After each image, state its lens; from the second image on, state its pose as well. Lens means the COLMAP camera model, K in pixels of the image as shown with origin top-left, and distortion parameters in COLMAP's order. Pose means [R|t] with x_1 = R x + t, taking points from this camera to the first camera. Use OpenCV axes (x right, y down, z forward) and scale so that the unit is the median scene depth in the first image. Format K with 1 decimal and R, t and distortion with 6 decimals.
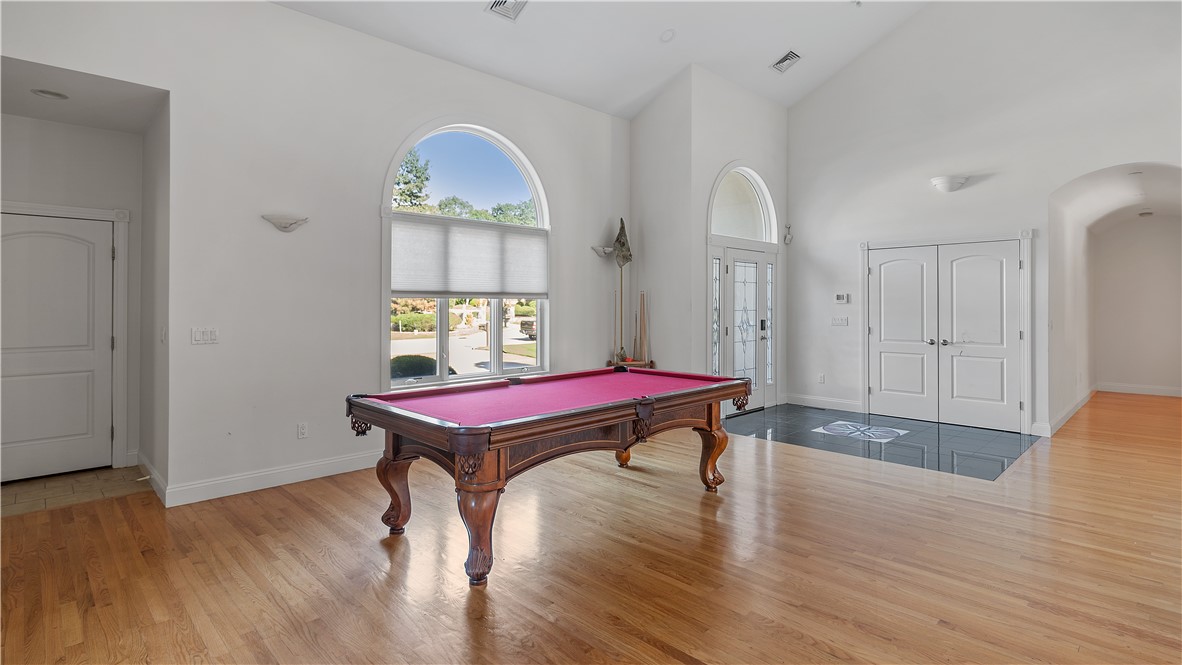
lens RADIAL K [[554.8, 0, 589.0], [0, 554.8, 304.4], [0, 0, 1]] dist [0.001228, 0.000289]
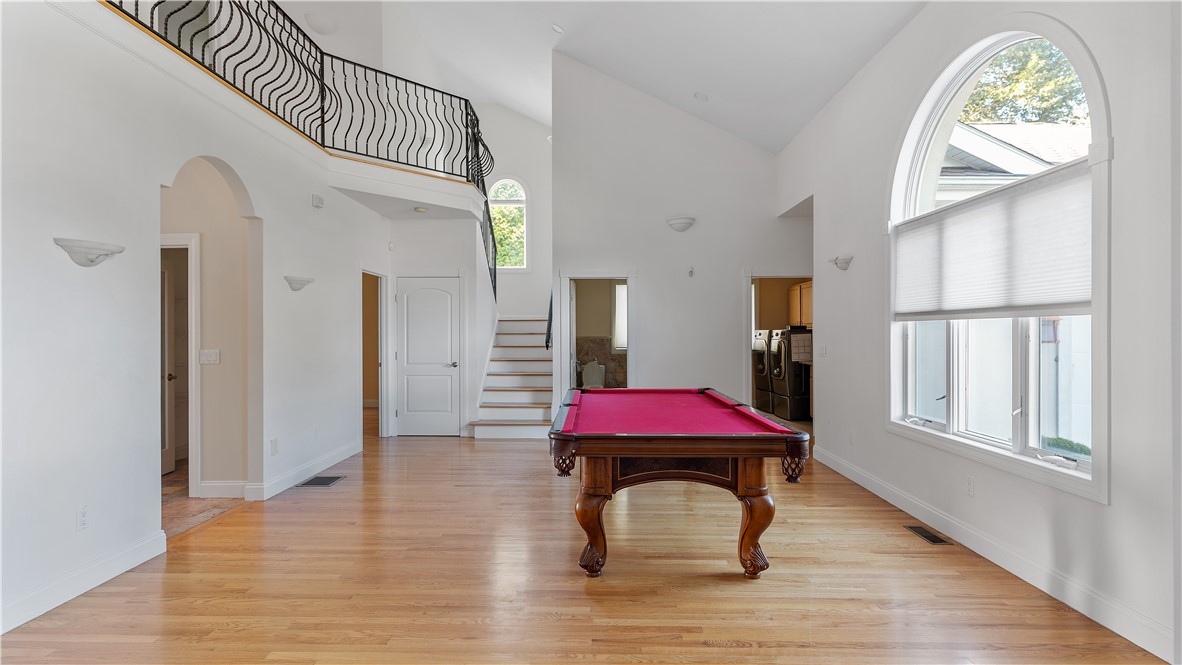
lens RADIAL K [[591.6, 0, 591.0], [0, 591.6, 332.5], [0, 0, 1]] dist [0.000627, -0.000189]
pose [[-0.705333, 0.002323, -0.708873, 0.421040], [0.001460, 0.999997, 0.001825, 0.002128], [0.708875, 0.000252, -0.705334, 0.833589]]
